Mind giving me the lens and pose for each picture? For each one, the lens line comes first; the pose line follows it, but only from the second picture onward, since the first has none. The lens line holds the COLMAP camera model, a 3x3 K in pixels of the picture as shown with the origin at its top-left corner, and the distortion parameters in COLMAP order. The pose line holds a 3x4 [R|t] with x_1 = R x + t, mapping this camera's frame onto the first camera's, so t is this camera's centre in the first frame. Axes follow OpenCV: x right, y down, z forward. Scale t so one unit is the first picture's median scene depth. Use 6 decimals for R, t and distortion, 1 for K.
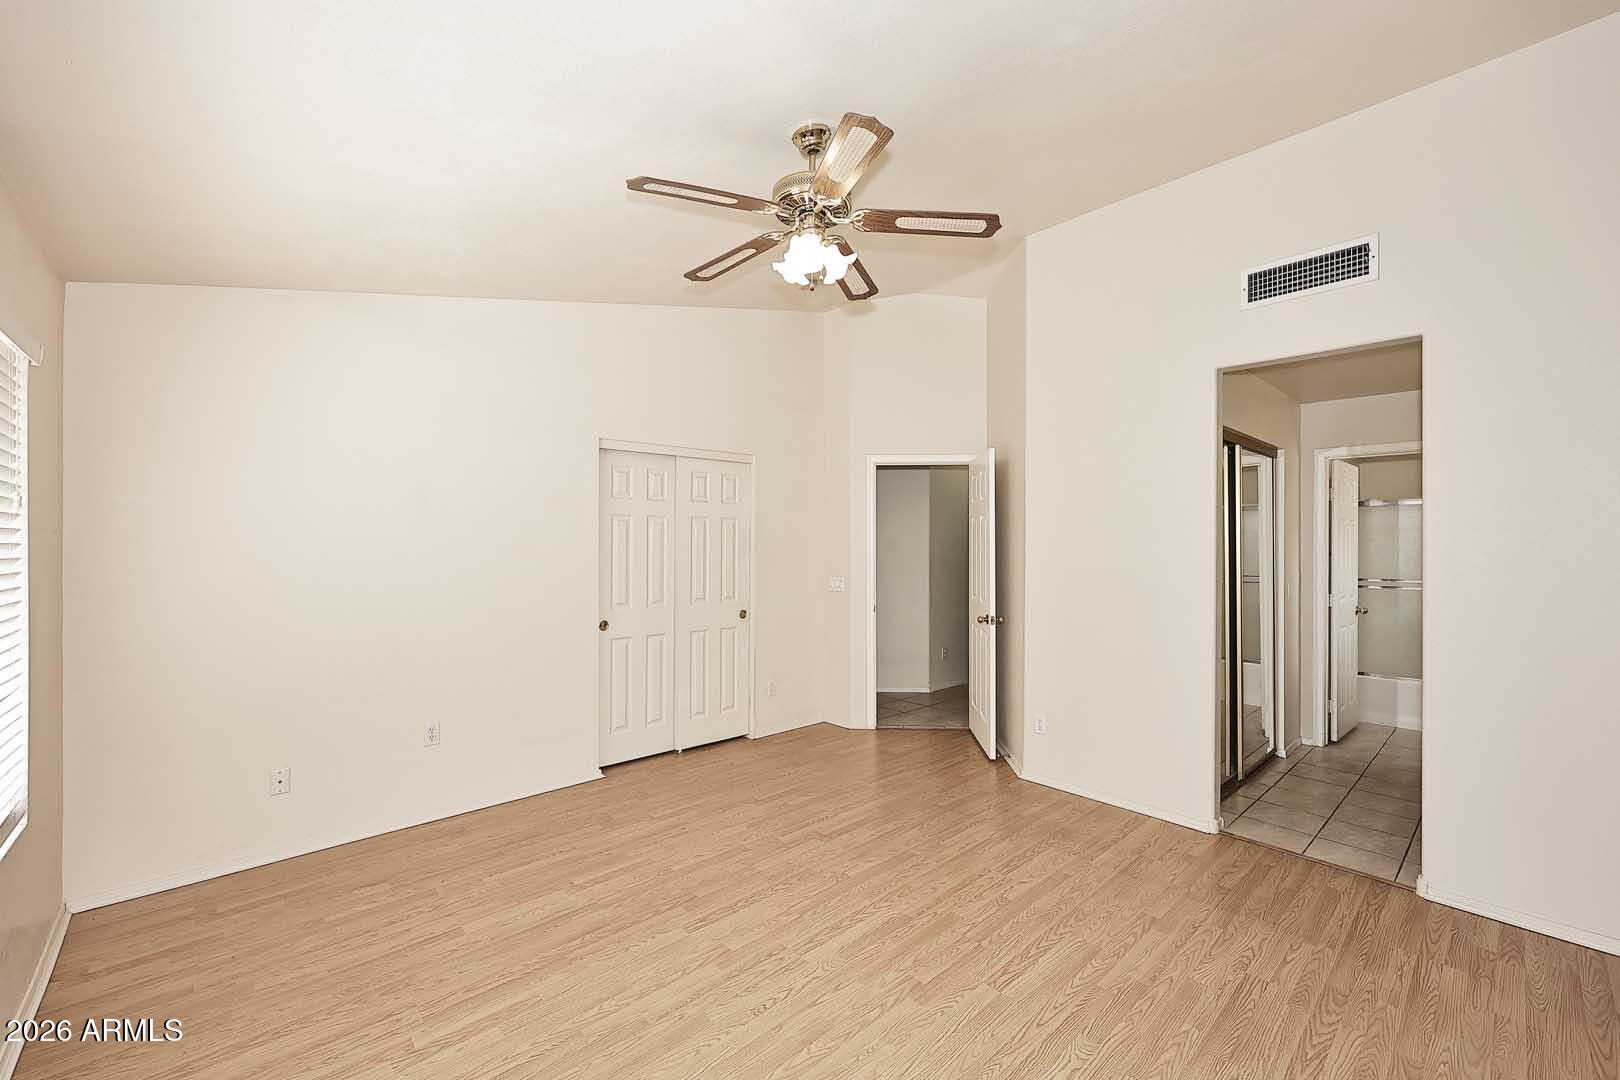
lens RADIAL K [[652.2, 0, 808.7], [0, 652.2, 545.4], [0, 0, 1]] dist [0.003323, 0.001507]
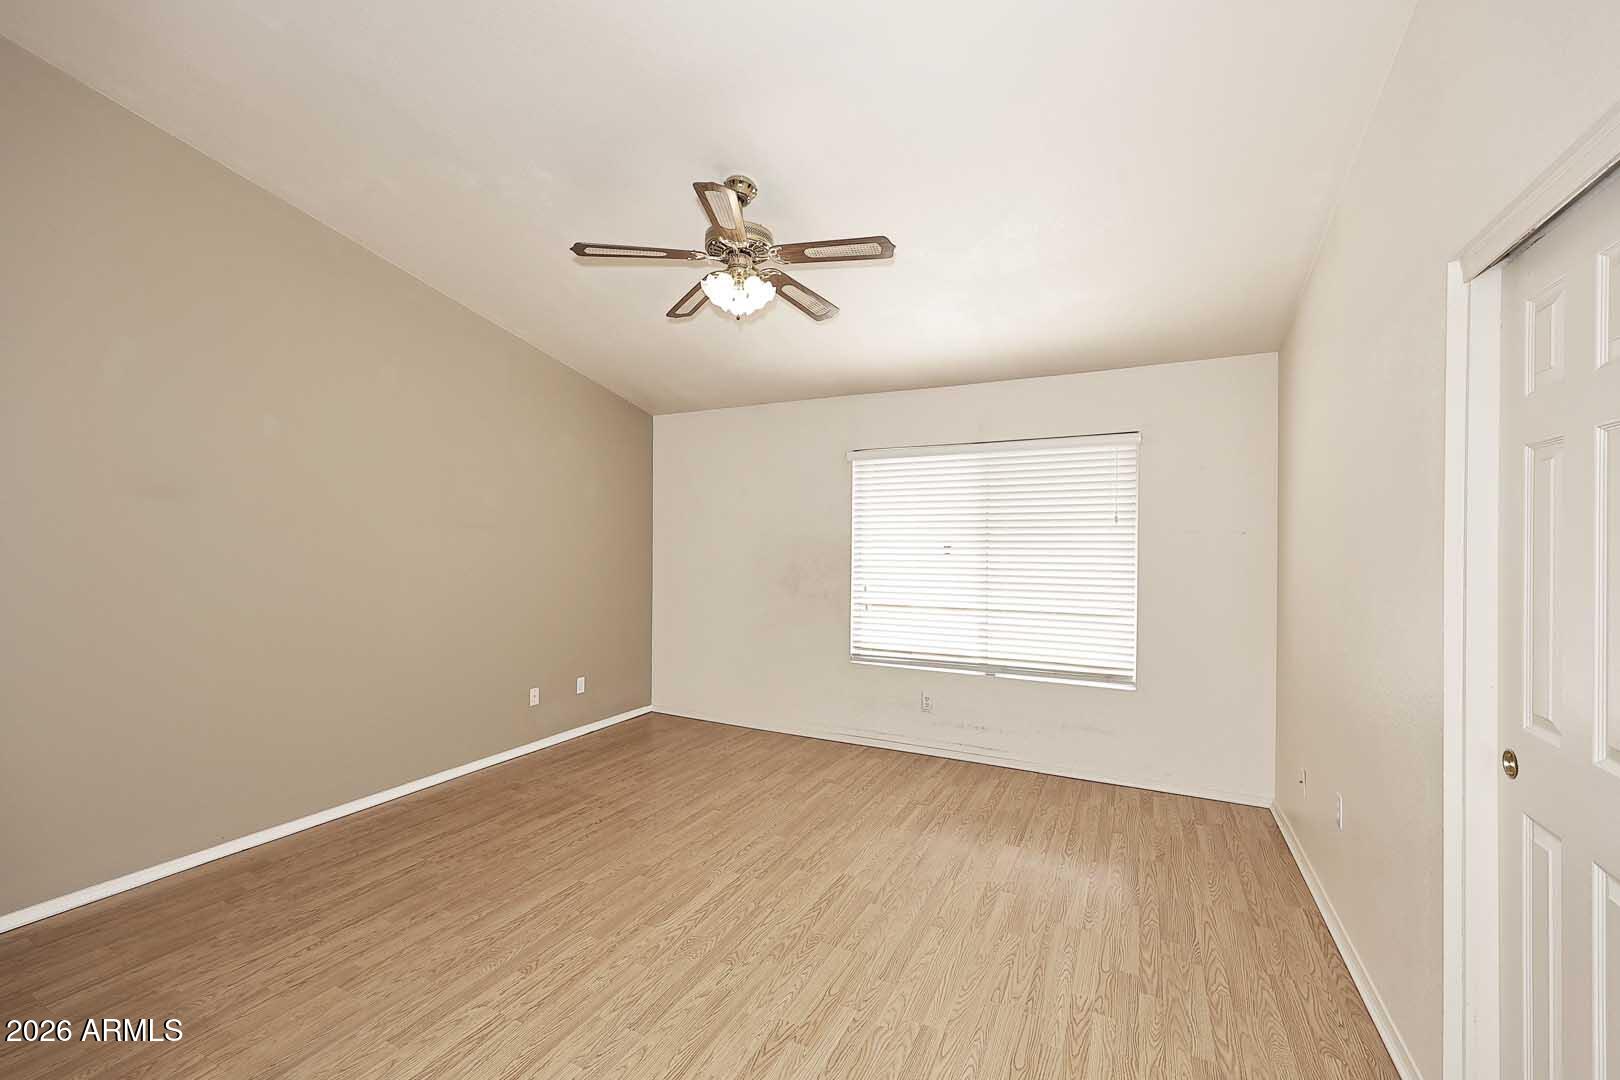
lens RADIAL K [[652.2, 0, 809.9], [0, 652.2, 540.4], [0, 0, 1]] dist [0.003323, 0.001507]
pose [[-0.935713, -0.006777, -0.352698, 0.274257], [-0.004702, 0.999966, -0.006737, 0.013488], [0.352732, -0.004645, -0.935713, 1.994882]]
